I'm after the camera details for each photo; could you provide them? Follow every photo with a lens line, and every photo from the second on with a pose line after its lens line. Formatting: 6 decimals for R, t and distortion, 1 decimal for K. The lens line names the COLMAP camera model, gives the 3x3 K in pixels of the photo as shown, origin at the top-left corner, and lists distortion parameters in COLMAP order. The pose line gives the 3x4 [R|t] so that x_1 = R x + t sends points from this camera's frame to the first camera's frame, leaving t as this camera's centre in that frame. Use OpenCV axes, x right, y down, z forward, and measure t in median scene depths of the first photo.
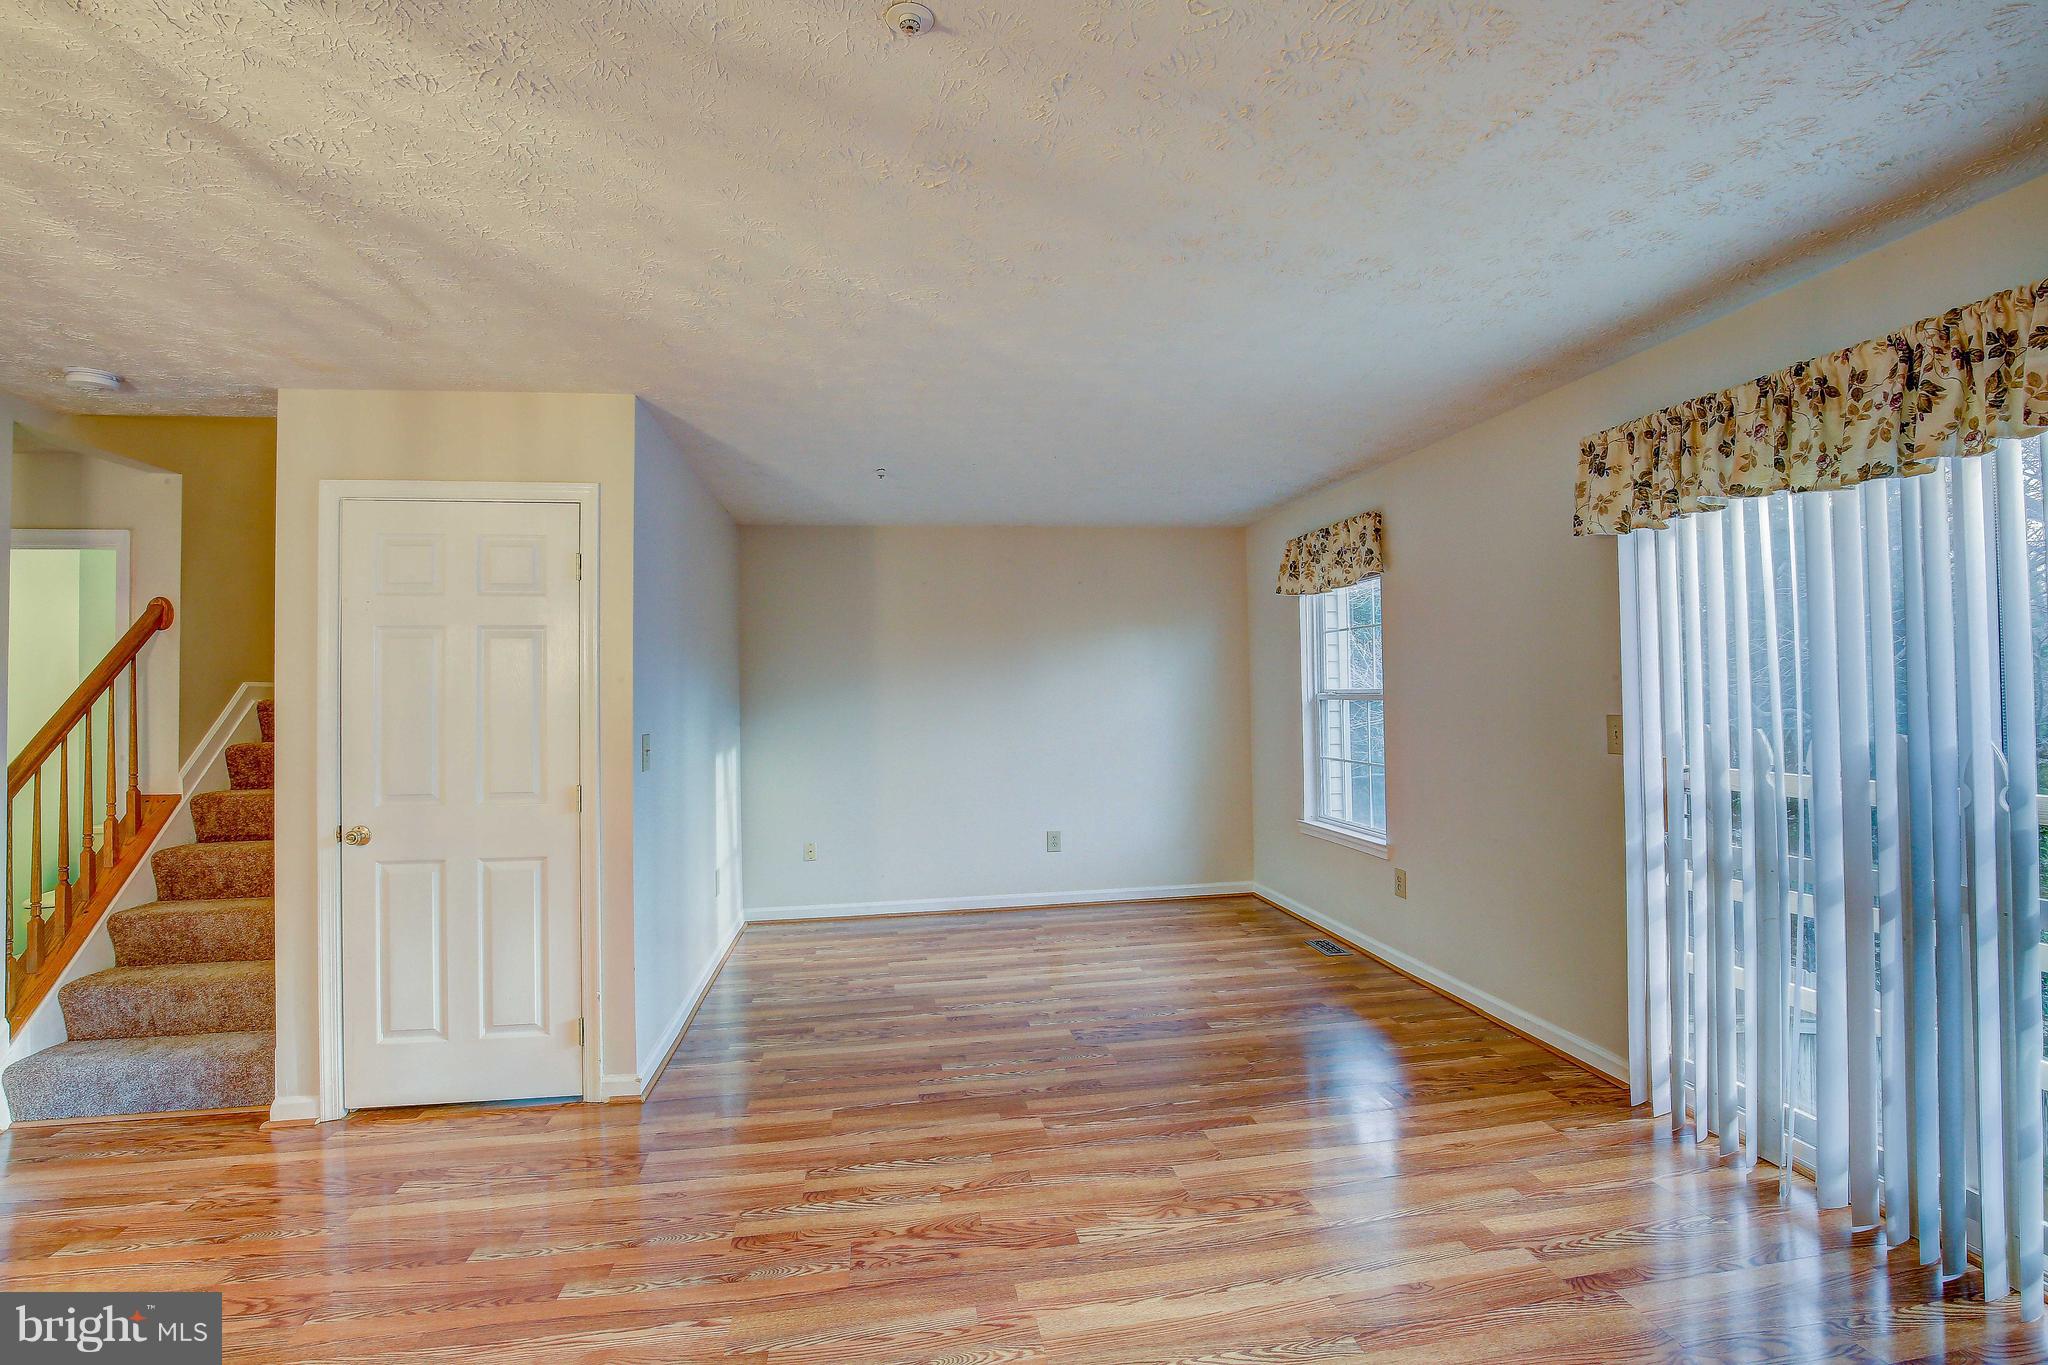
lens RADIAL K [[943.5, 0, 1045.1], [0, 943.5, 682.1], [0, 0, 1]] dist [-0.037278, 0.007966]
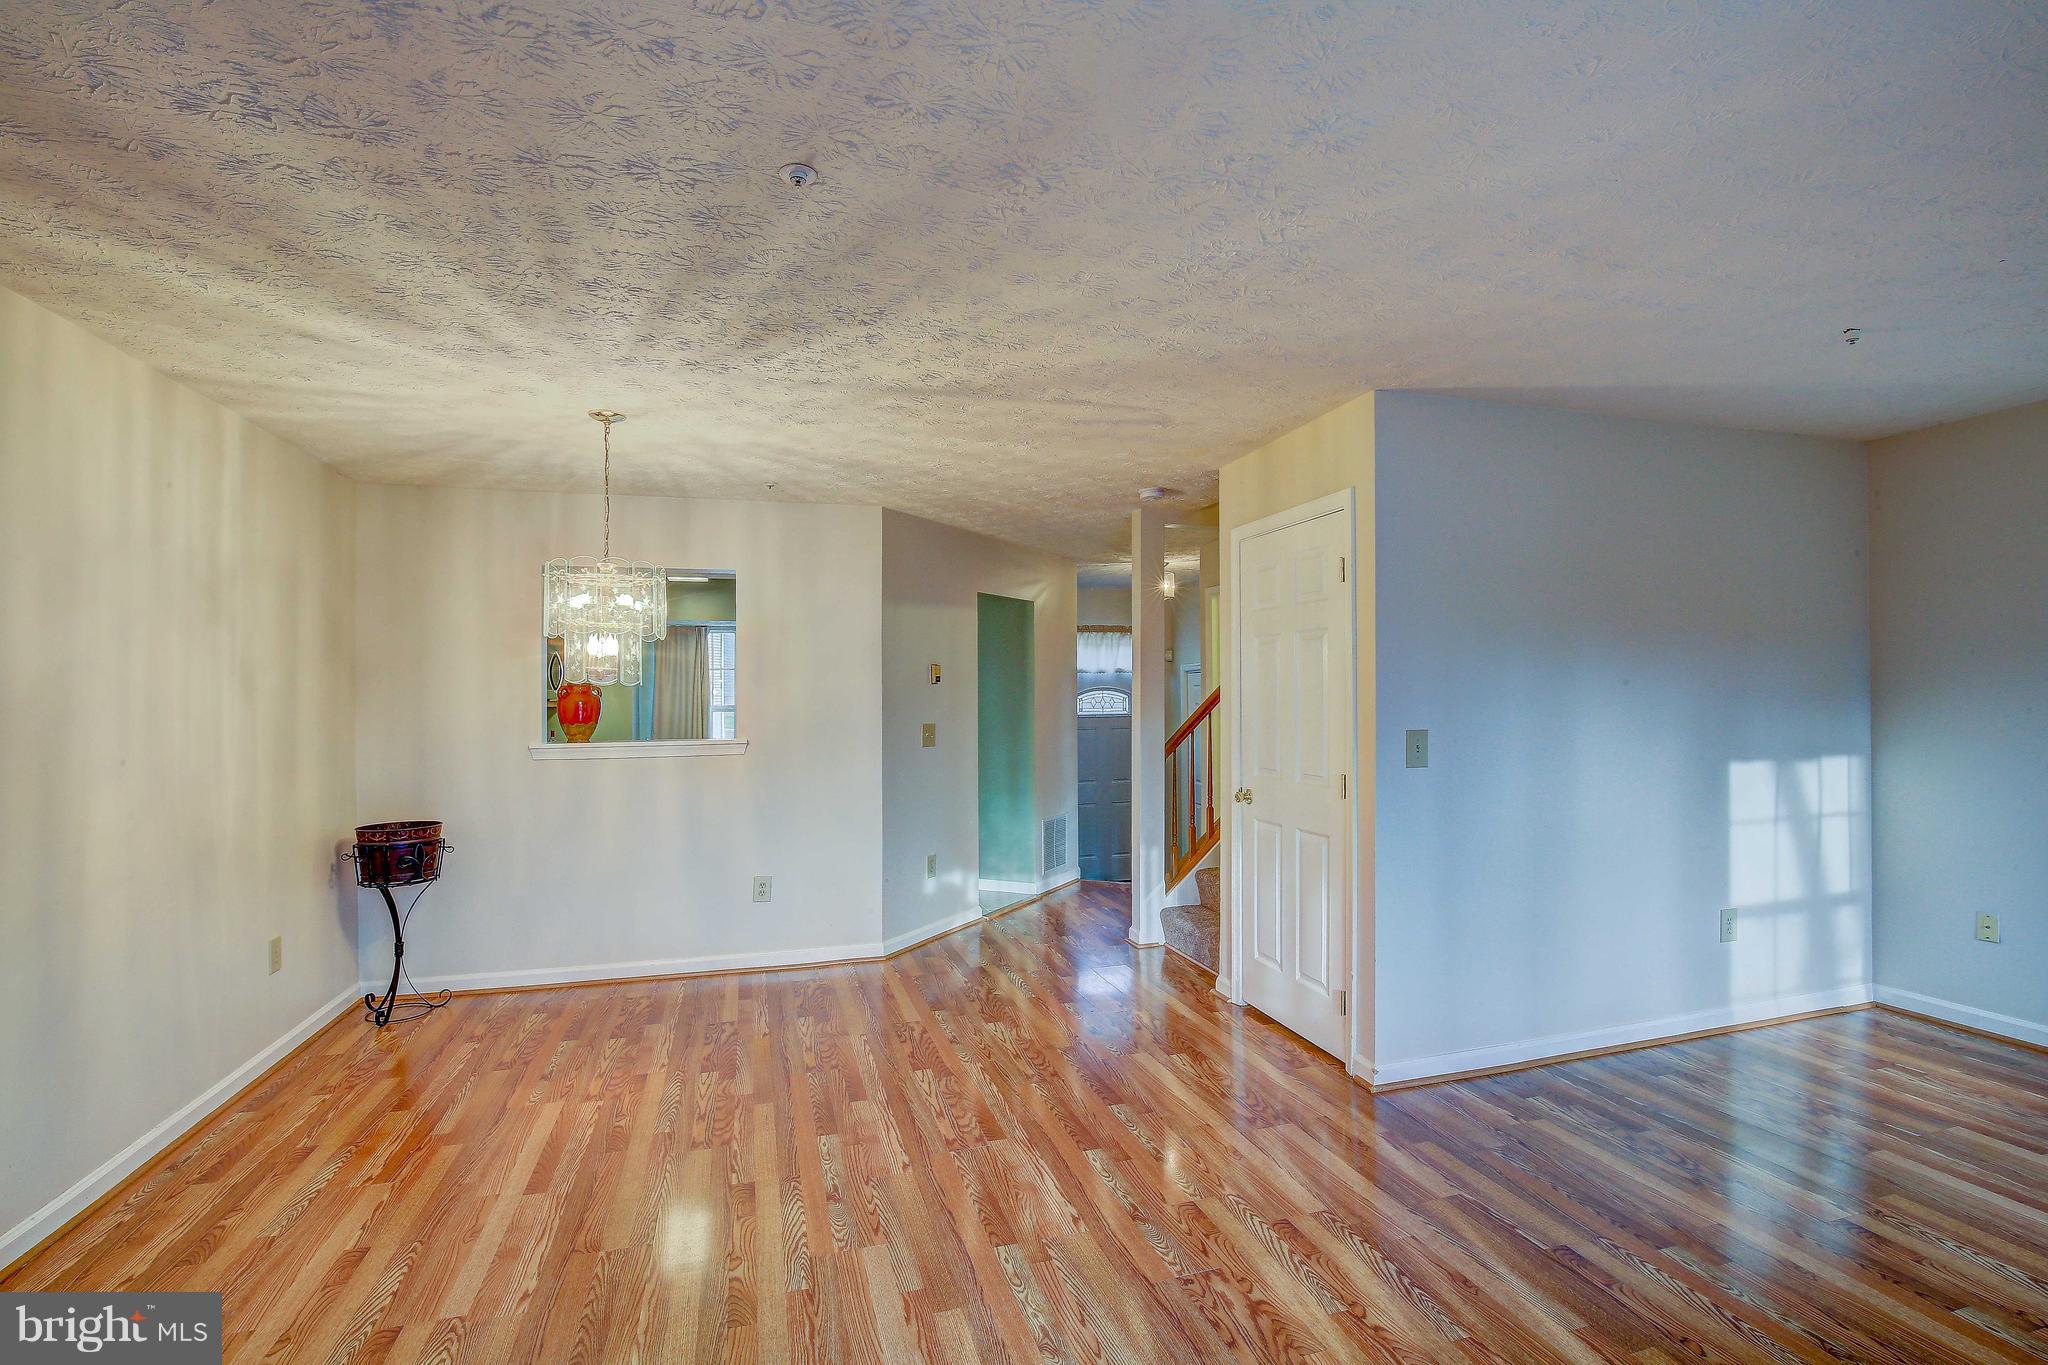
lens RADIAL K [[943.5, 0, 1029.8], [0, 943.5, 695.5], [0, 0, 1]] dist [-0.037278, 0.007966]
pose [[0.118517, 0.012521, -0.992873, 0.525650], [0.022283, 0.999635, 0.015266, -0.004341], [0.992702, -0.023933, 0.118195, 0.521815]]
